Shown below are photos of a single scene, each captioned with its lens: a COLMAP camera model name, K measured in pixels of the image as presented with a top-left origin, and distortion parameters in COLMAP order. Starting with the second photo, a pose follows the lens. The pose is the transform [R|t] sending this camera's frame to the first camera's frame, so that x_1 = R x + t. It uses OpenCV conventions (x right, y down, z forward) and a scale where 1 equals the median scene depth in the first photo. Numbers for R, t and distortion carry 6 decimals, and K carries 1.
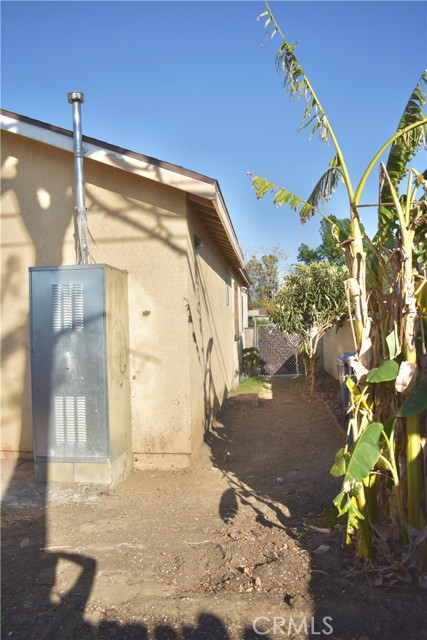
lens RADIAL K [[500.0, 0, 213.5], [0, 500.0, 320.0], [0, 0, 1]] dist [-0.089432, 0.005739]
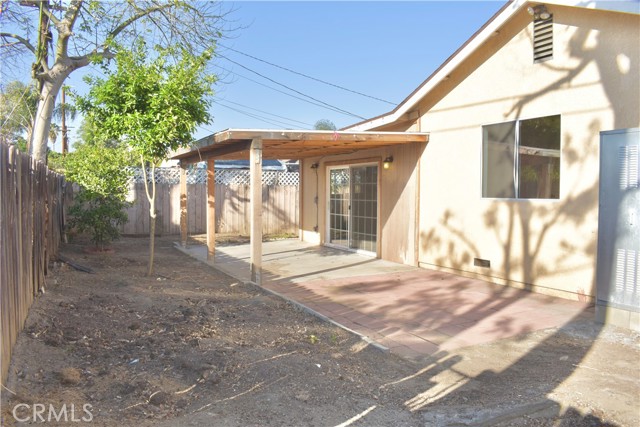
lens RADIAL K [[500.0, 0, 320.0], [0, 500.0, 213.5], [0, 0, 1]] dist [-0.089432, 0.005739]
pose [[0.552700, 0.065790, -0.830779, 0.200522], [-0.006665, 0.997196, 0.074534, 0.001387], [0.833354, -0.035658, 0.551589, -0.142067]]
